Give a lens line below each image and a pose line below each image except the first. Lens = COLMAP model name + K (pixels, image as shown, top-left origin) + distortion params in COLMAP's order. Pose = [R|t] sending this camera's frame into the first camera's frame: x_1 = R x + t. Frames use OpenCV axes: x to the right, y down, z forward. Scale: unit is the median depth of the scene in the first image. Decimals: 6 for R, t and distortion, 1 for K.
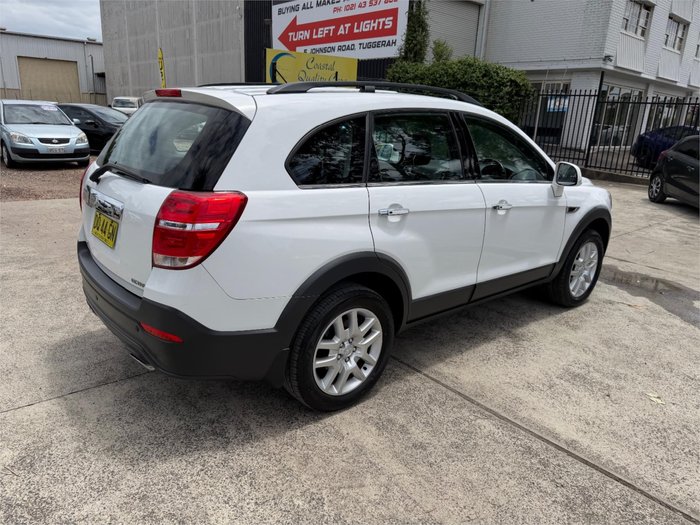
lens RADIAL K [[497.8, 0, 333.3], [0, 497.8, 261.7], [0, 0, 1]] dist [0.028997, -0.044056]
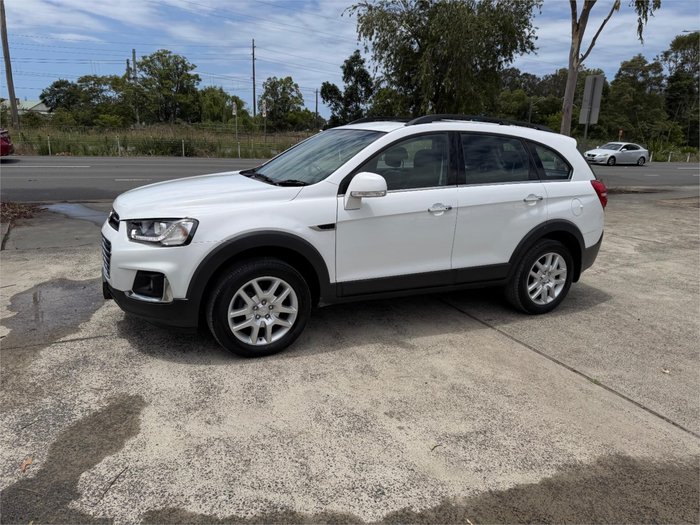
lens RADIAL K [[492.9, 0, 349.8], [0, 492.9, 258.4], [0, 0, 1]] dist [0.026701, -0.039279]
pose [[-0.974180, -0.136361, 0.179943, -0.016110], [-0.025055, 0.857377, 0.514078, -0.715868], [-0.224379, 0.496296, -0.838656, 2.411799]]
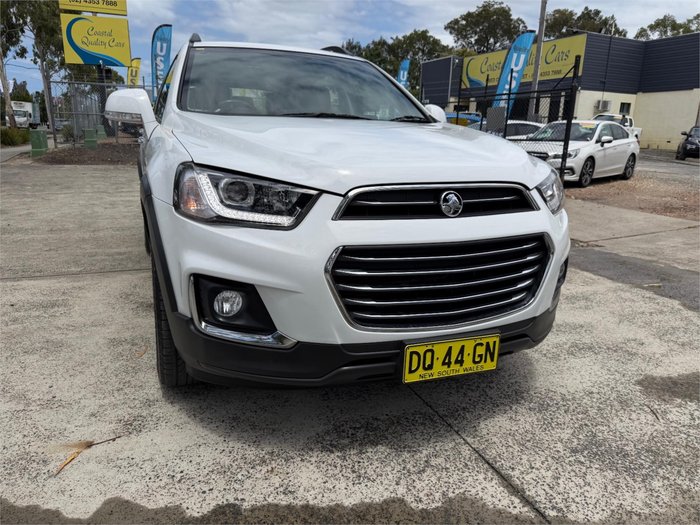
lens RADIAL K [[492.9, 0, 349.8], [0, 492.9, 258.4], [0, 0, 1]] dist [0.026701, -0.039279]
pose [[-0.281442, 0.181967, -0.942167, 1.166388], [-0.311024, 0.911550, 0.268962, -0.282182], [0.907775, 0.368733, -0.199953, 1.616847]]
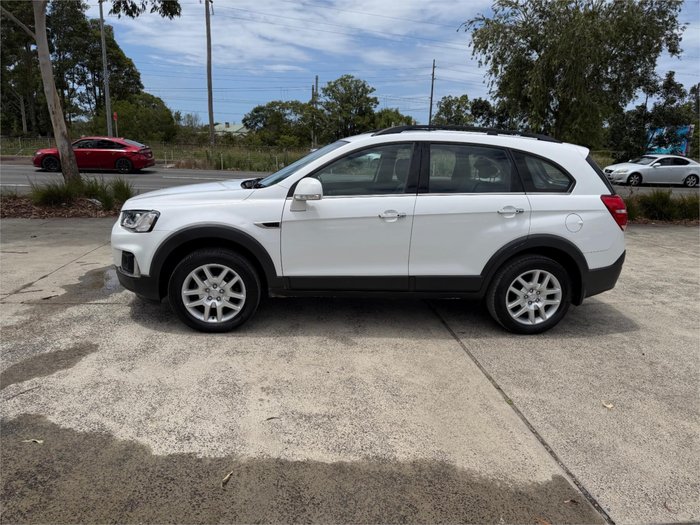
lens RADIAL K [[492.5, 0, 350.5], [0, 492.5, 269.4], [0, 0, 1]] dist [0.034533, -0.051011]
pose [[-0.844537, -0.205911, 0.494326, -0.521678], [0.076418, 0.867326, 0.491840, -0.708768], [-0.530017, 0.453152, -0.716753, 2.310080]]
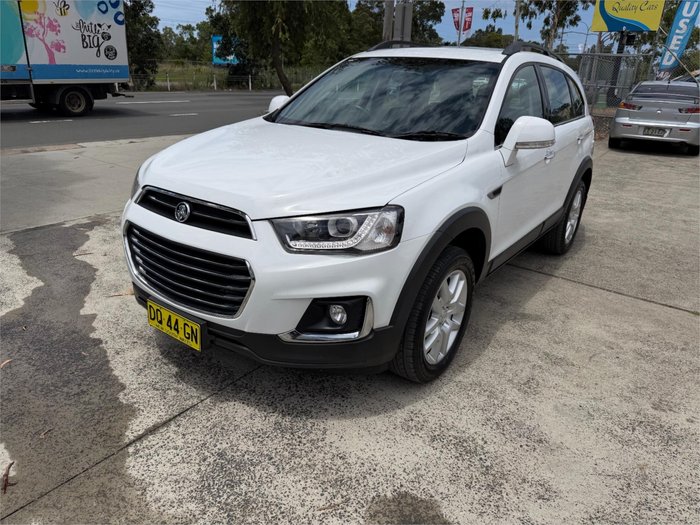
lens RADIAL K [[492.9, 0, 349.8], [0, 492.9, 258.4], [0, 0, 1]] dist [0.026701, -0.039279]
pose [[-0.959098, 0.006070, -0.283010, 0.662495], [-0.165914, 0.797990, 0.579383, -0.578884], [0.229355, 0.602640, -0.764343, 2.144559]]
